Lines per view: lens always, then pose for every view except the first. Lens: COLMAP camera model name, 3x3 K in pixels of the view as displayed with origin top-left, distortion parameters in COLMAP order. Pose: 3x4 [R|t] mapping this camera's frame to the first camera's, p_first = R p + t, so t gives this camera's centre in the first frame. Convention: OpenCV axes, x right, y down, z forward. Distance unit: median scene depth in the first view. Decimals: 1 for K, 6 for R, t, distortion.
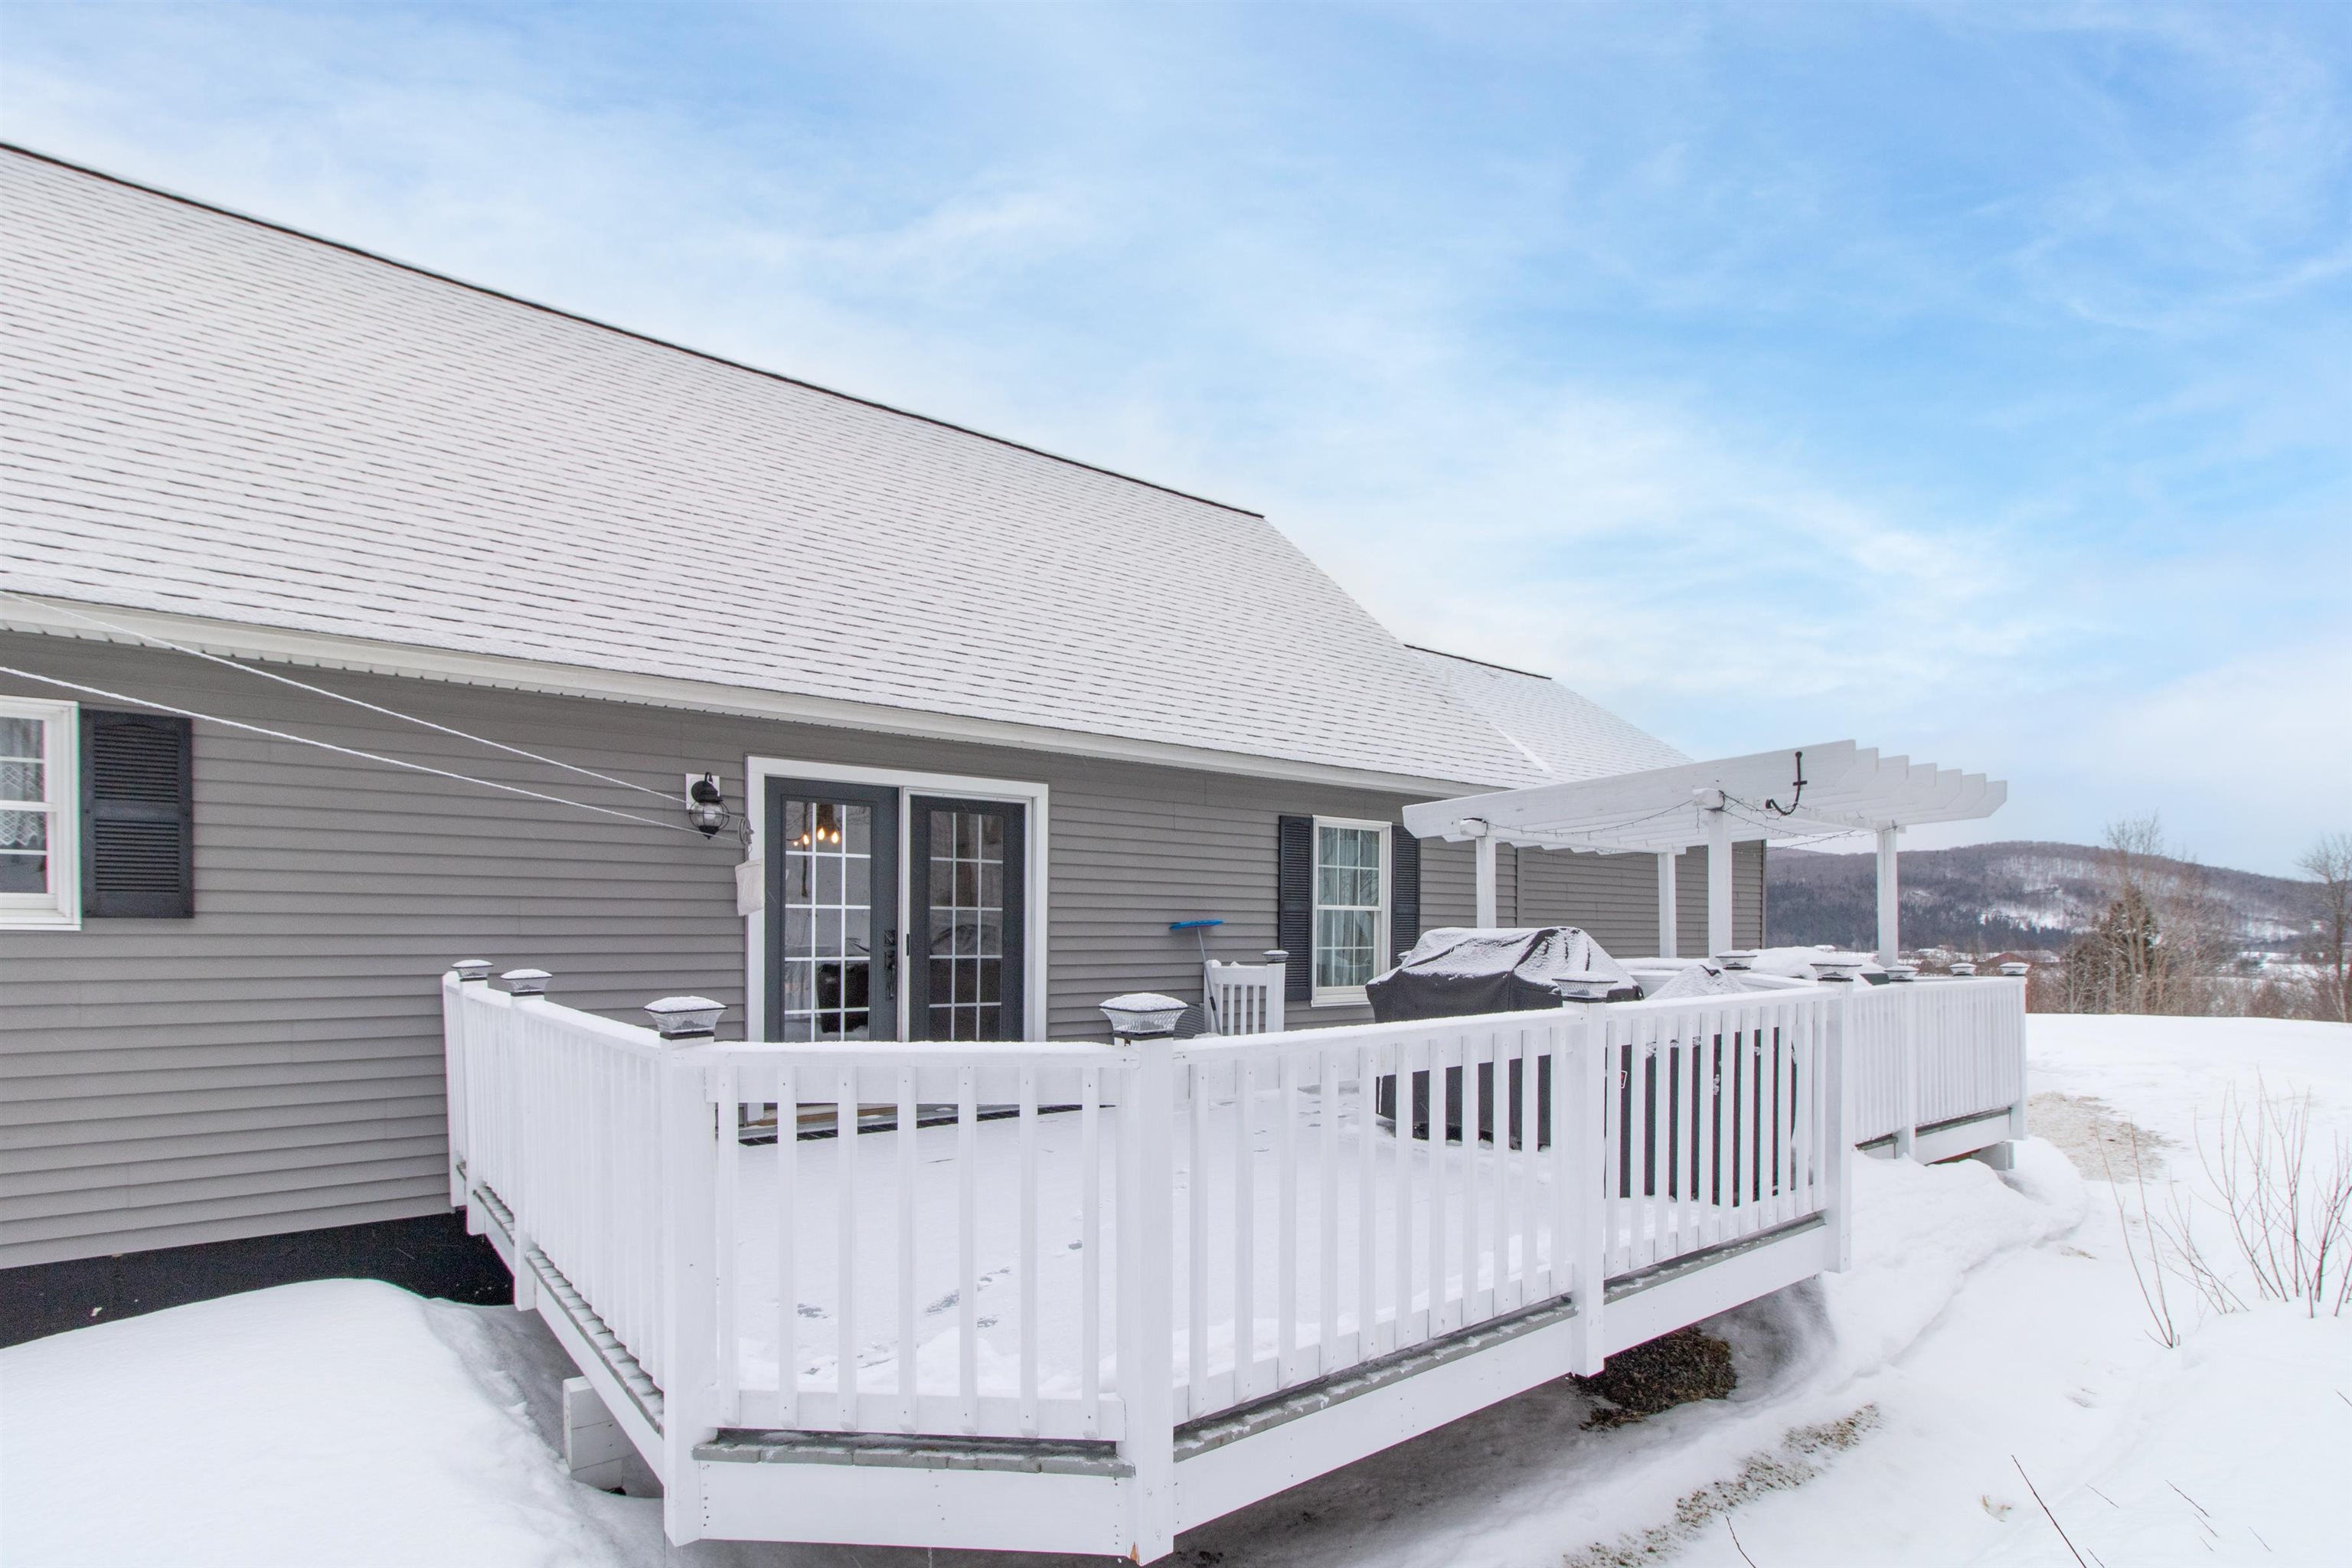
lens RADIAL K [[1122.1, 0, 1159.7], [0, 1122.1, 940.3], [0, 0, 1]] dist [-0.000816, 0.000667]
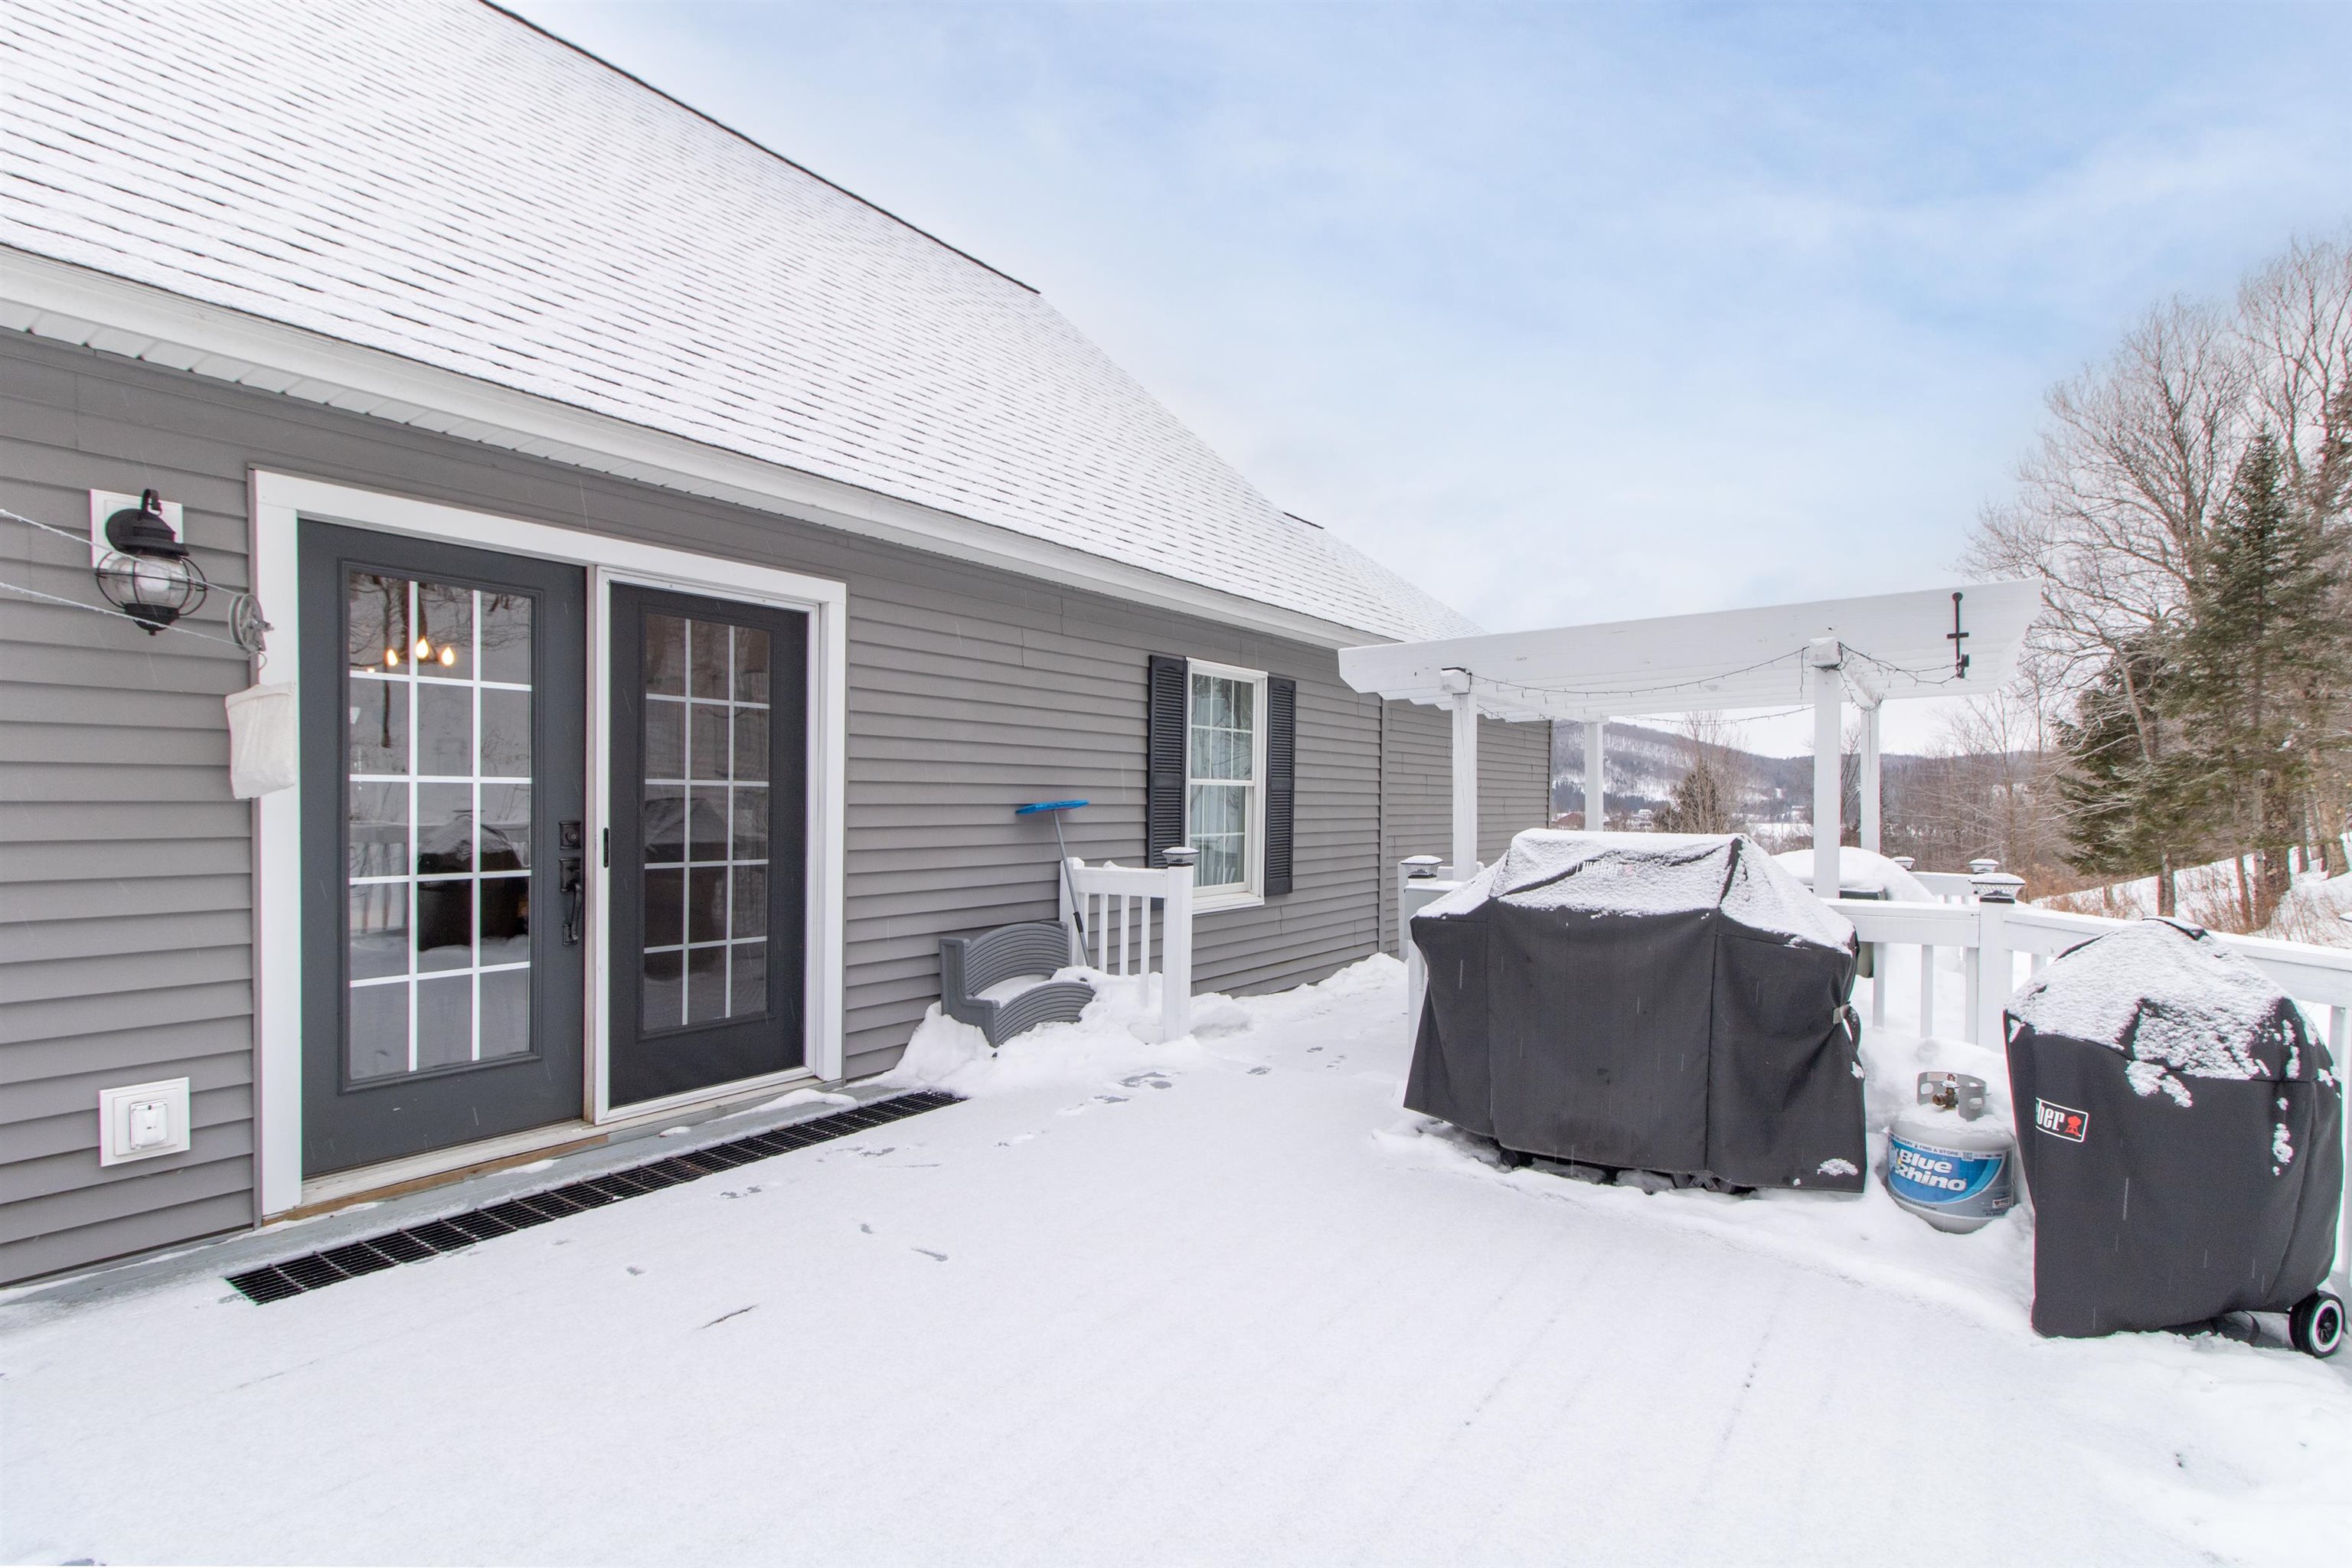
lens RADIAL K [[1122.1, 0, 1175.0], [0, 1122.1, 827.6], [0, 0, 1]] dist [-0.000816, 0.000667]
pose [[0.952995, 0.000991, 0.302985, -0.114938], [-0.009200, 0.999628, 0.025665, -0.021741], [-0.302847, -0.027246, 0.952650, 0.352166]]
